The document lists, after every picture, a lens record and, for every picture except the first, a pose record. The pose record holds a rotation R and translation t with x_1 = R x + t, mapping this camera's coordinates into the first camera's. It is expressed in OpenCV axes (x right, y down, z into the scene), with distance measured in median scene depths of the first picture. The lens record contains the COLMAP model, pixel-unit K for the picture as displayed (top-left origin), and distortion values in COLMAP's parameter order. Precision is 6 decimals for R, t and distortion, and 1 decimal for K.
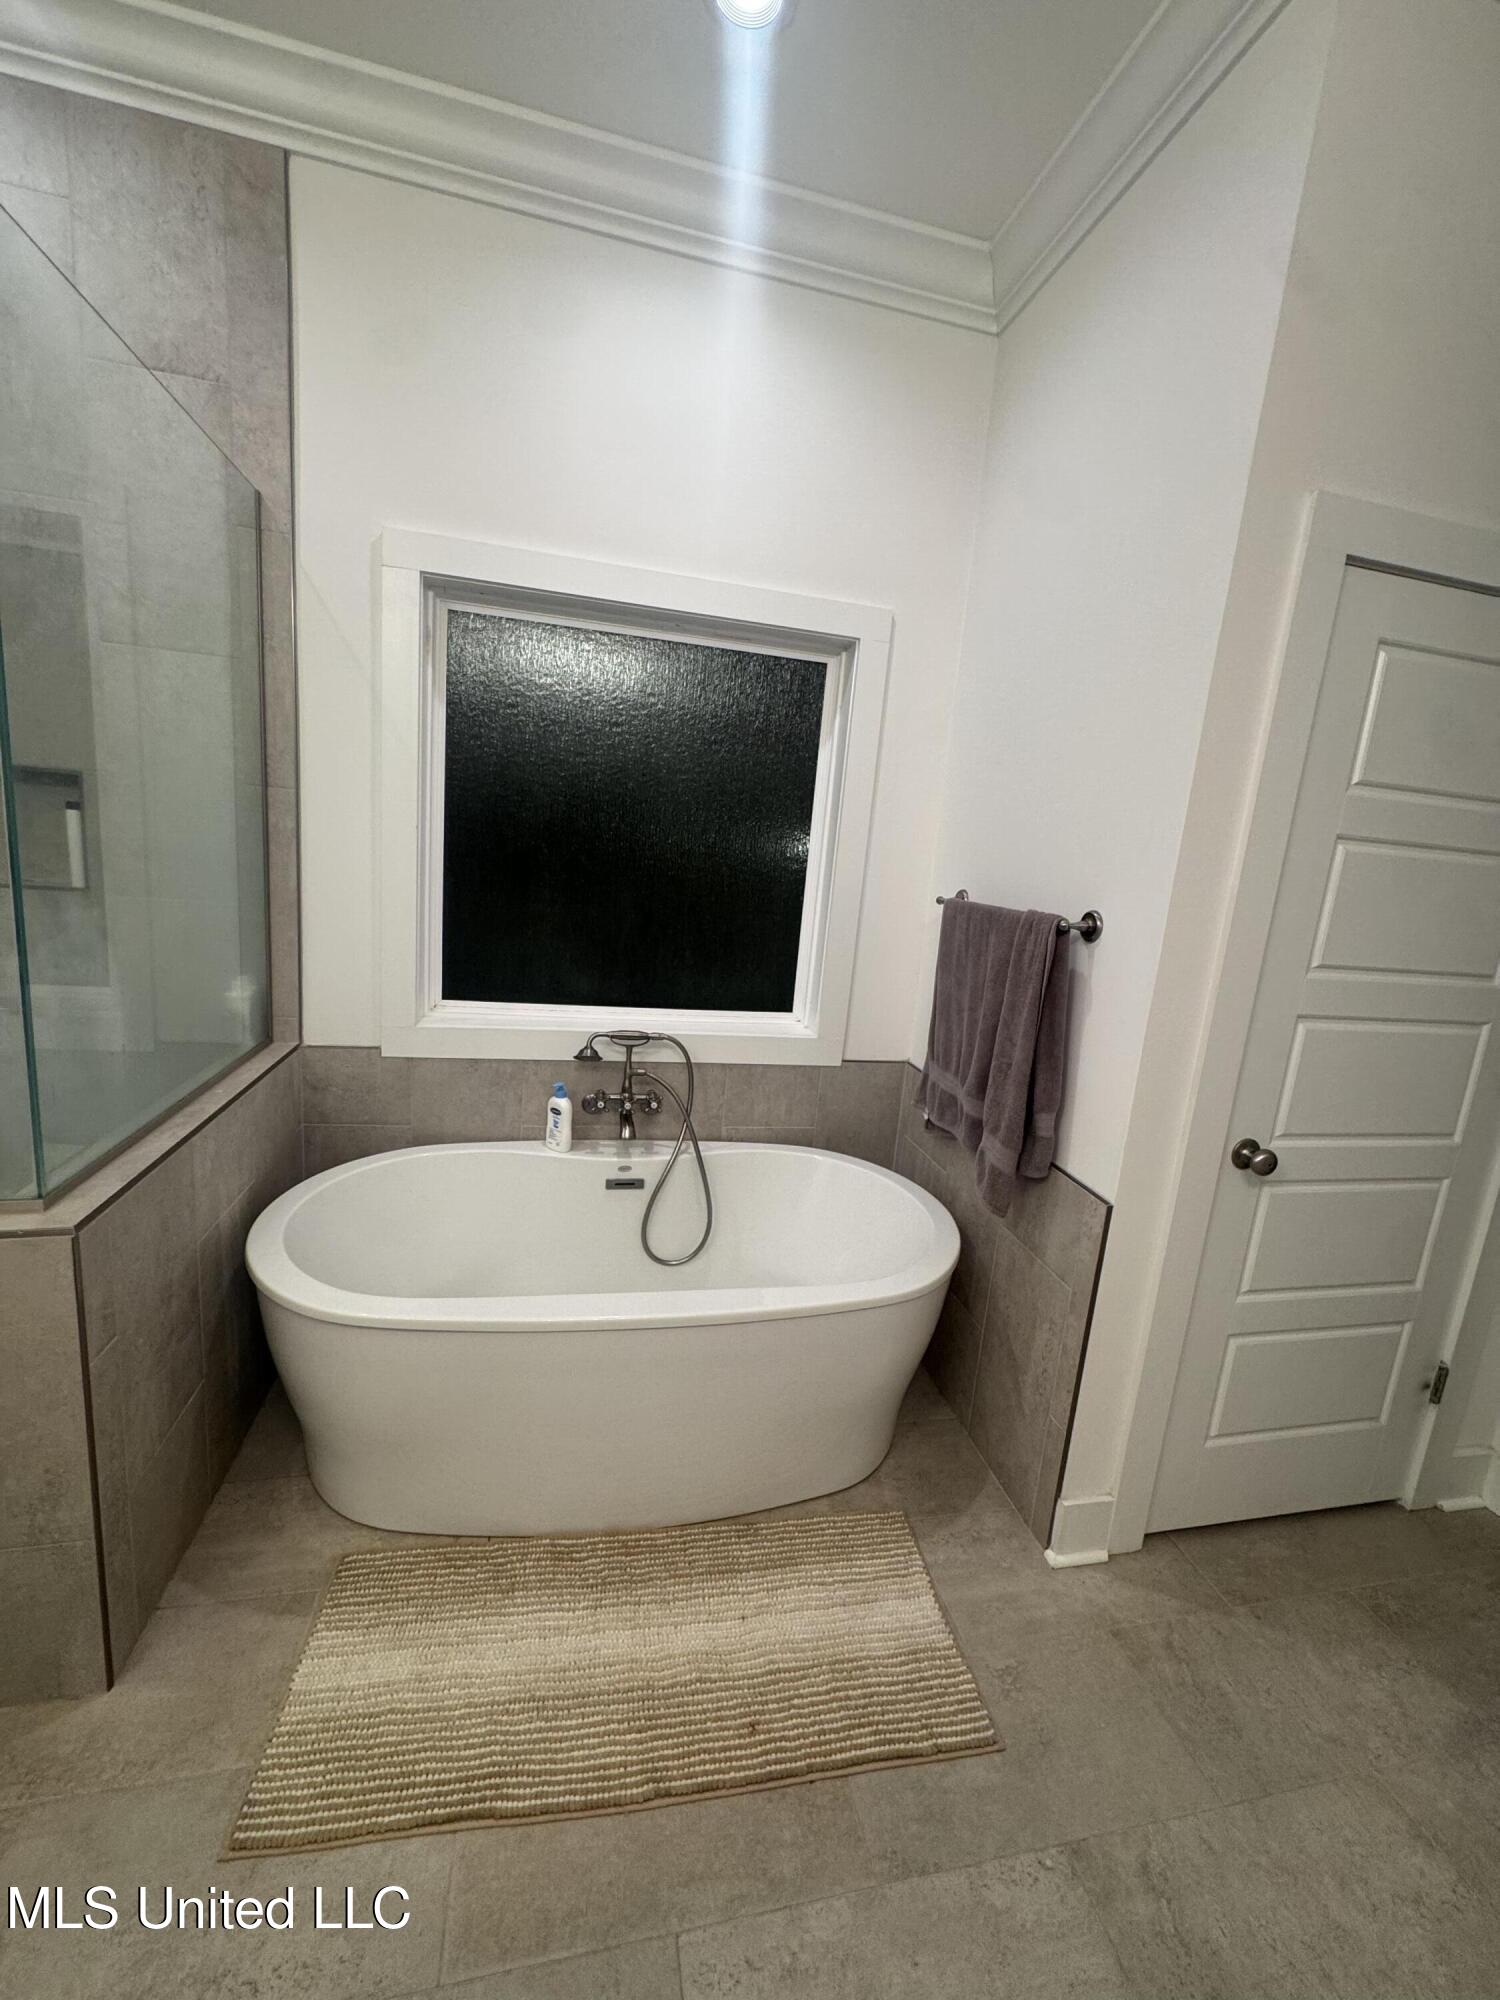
lens RADIAL K [[799.0, 0, 751.0], [0, 799.0, 998.2], [0, 0, 1]] dist [-0.005506, 0.000372]
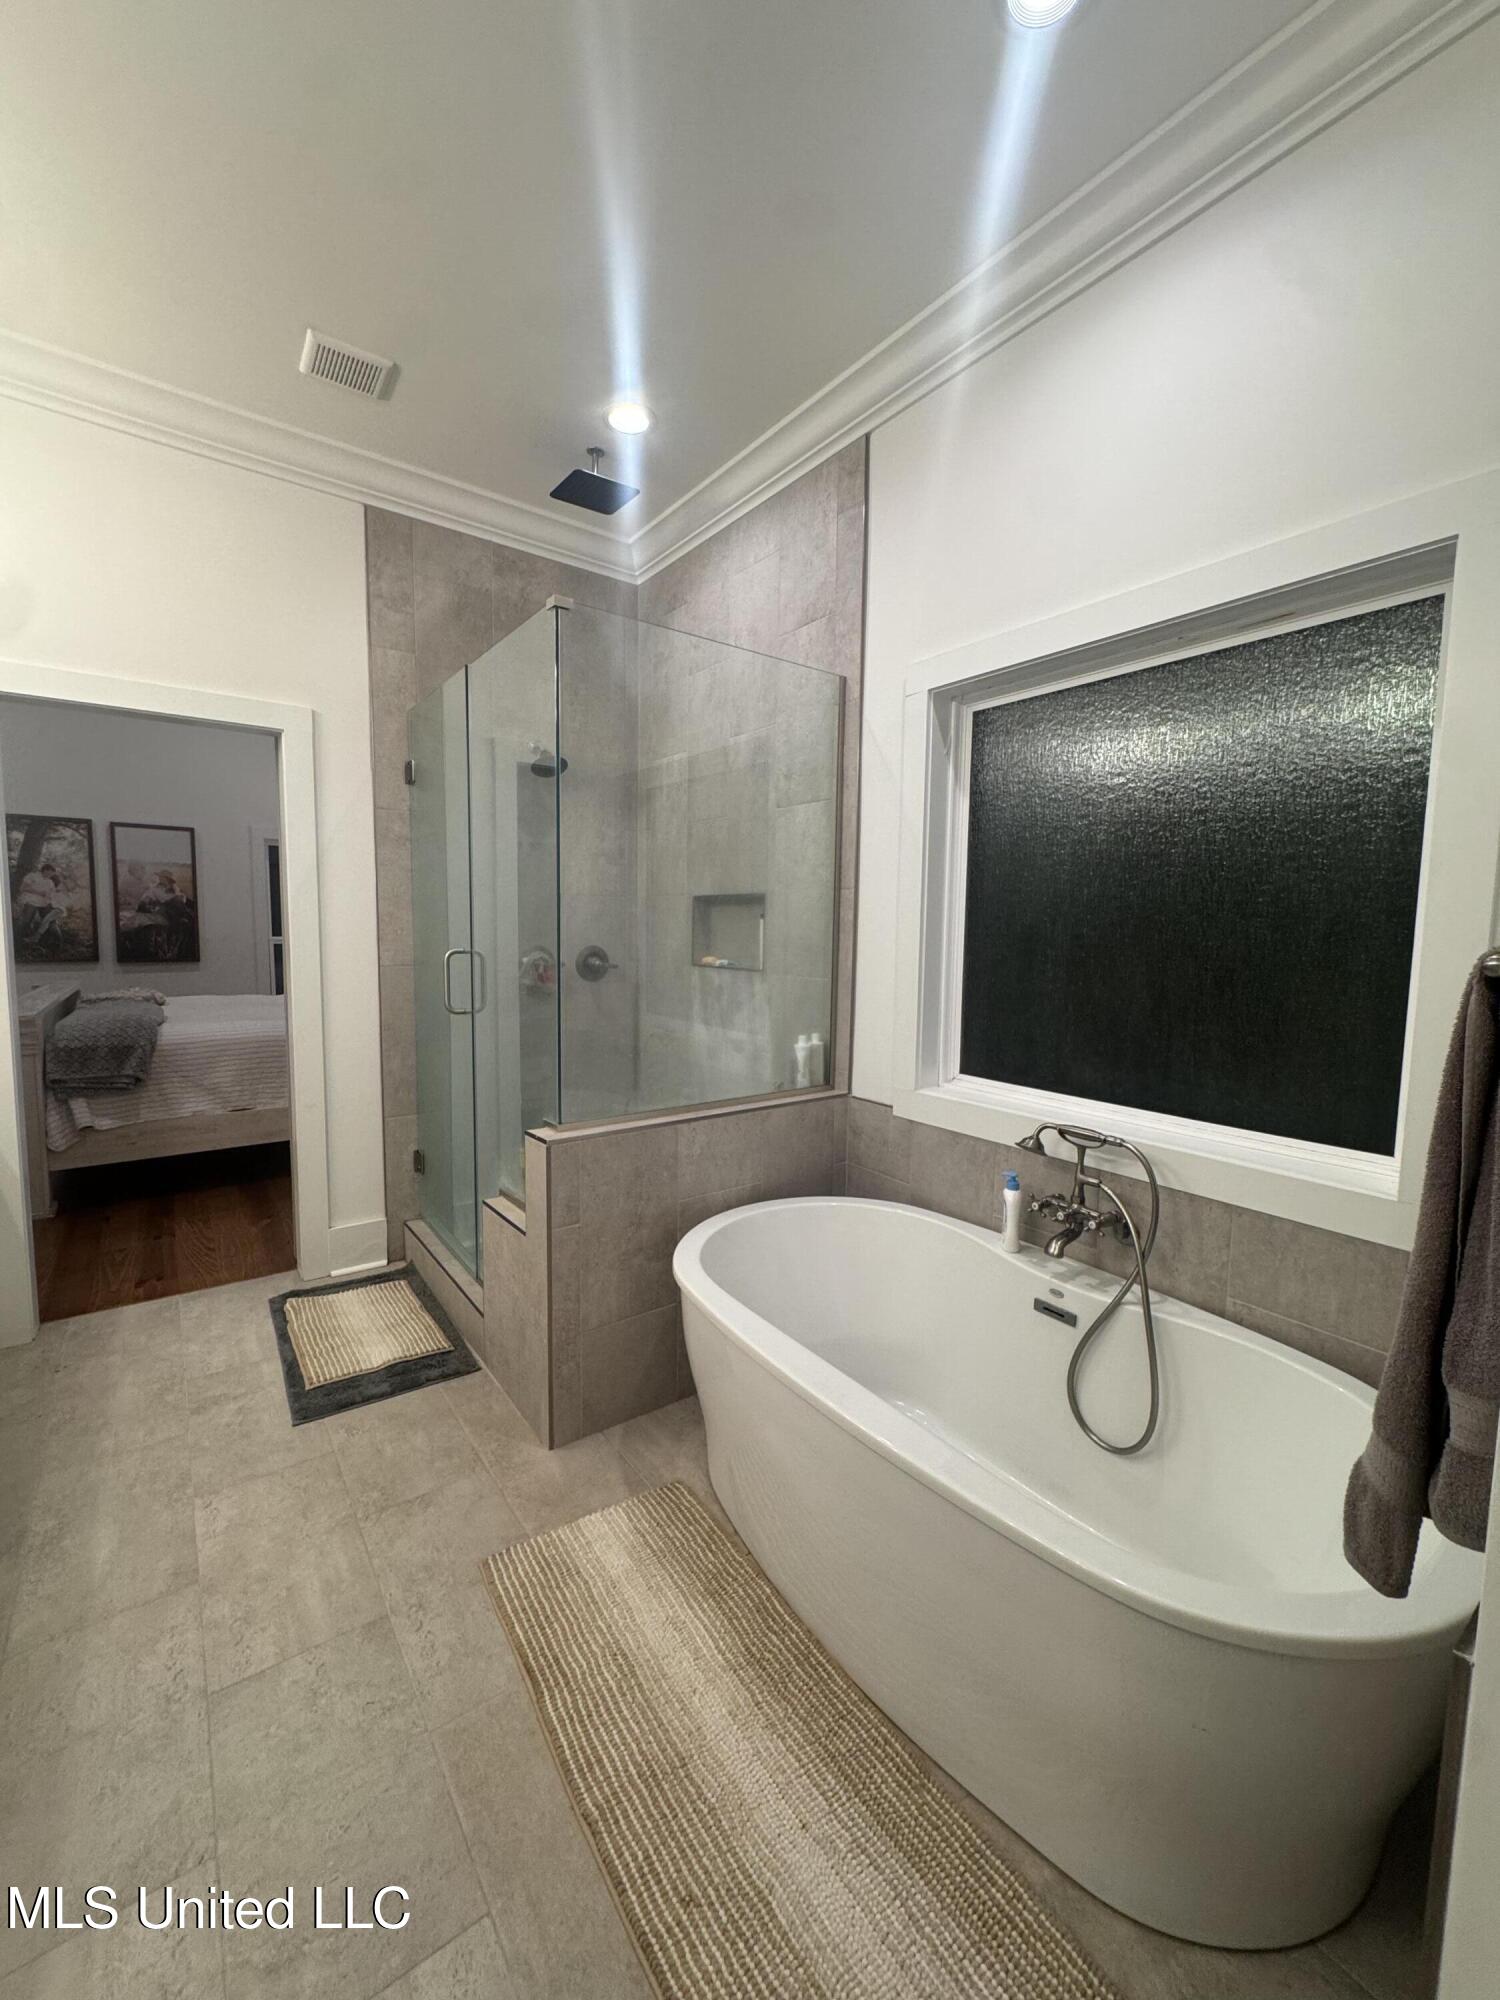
lens RADIAL K [[799.0, 0, 751.0], [0, 799.0, 998.2], [0, 0, 1]] dist [-0.005506, 0.000372]
pose [[0.404889, 0.001988, -0.914364, 0.545650], [-0.154997, 0.985675, -0.066492, 0.019547], [0.901133, 0.168645, 0.399397, 0.390619]]
